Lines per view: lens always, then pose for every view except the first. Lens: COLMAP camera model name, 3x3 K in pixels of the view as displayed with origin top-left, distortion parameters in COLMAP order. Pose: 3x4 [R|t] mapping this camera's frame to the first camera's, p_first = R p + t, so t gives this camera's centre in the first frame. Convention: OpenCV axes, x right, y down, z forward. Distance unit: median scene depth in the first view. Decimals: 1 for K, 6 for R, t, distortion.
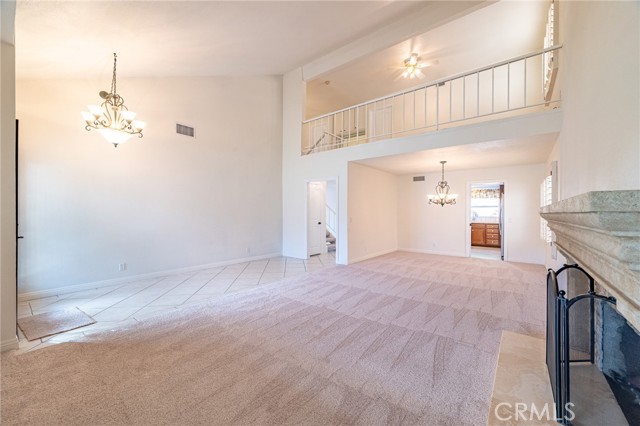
lens RADIAL K [[256.4, 0, 320.0], [0, 256.4, 213.0], [0, 0, 1]] dist [-0.000245, -0.000009]
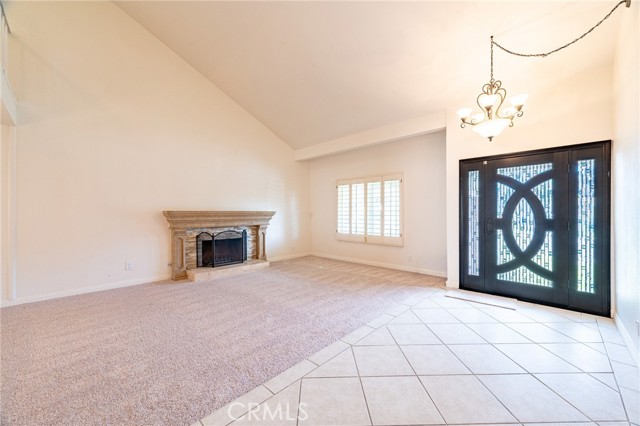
lens RADIAL K [[248.9, 0, 320.0], [0, 248.9, 213.0], [0, 0, 1]] dist [-0.000352, 0.000019]
pose [[-0.995140, -0.002777, 0.098436, -0.165505], [-0.003139, 0.999989, -0.003524, 0.000952], [-0.098425, -0.003816, -0.995137, 1.098466]]
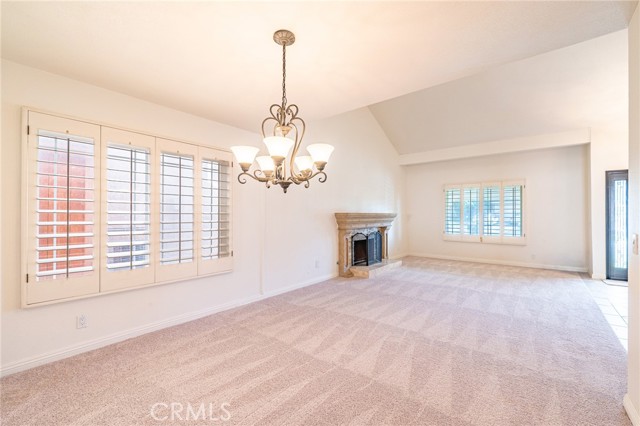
lens RADIAL K [[266.4, 0, 320.0], [0, 266.4, 213.0], [0, 0, 1]] dist [0.000948, 0.000034]
pose [[-0.999726, -0.004865, 0.022890, 0.397824], [-0.005143, 0.999914, -0.012071, 0.003994], [-0.022829, -0.012186, -0.999665, 1.260243]]
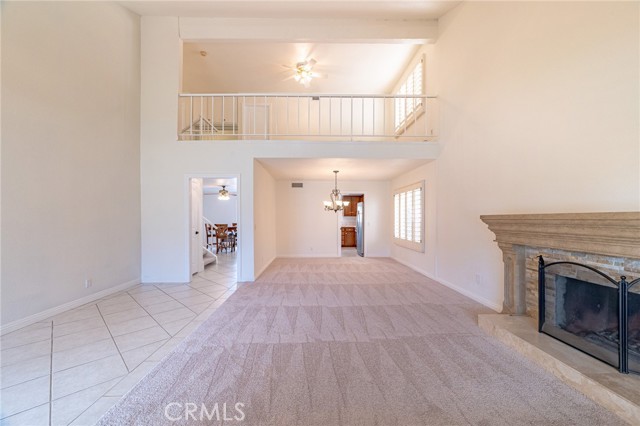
lens RADIAL K [[255.2, 0, 319.2], [0, 255.2, 219.2], [0, 0, 1]] dist [-0.000275, -0.000003]
pose [[0.770142, -0.006281, 0.637842, -0.259654], [0.005295, 0.999980, 0.003454, -0.002211], [-0.637851, 0.000717, 0.770160, 0.220282]]
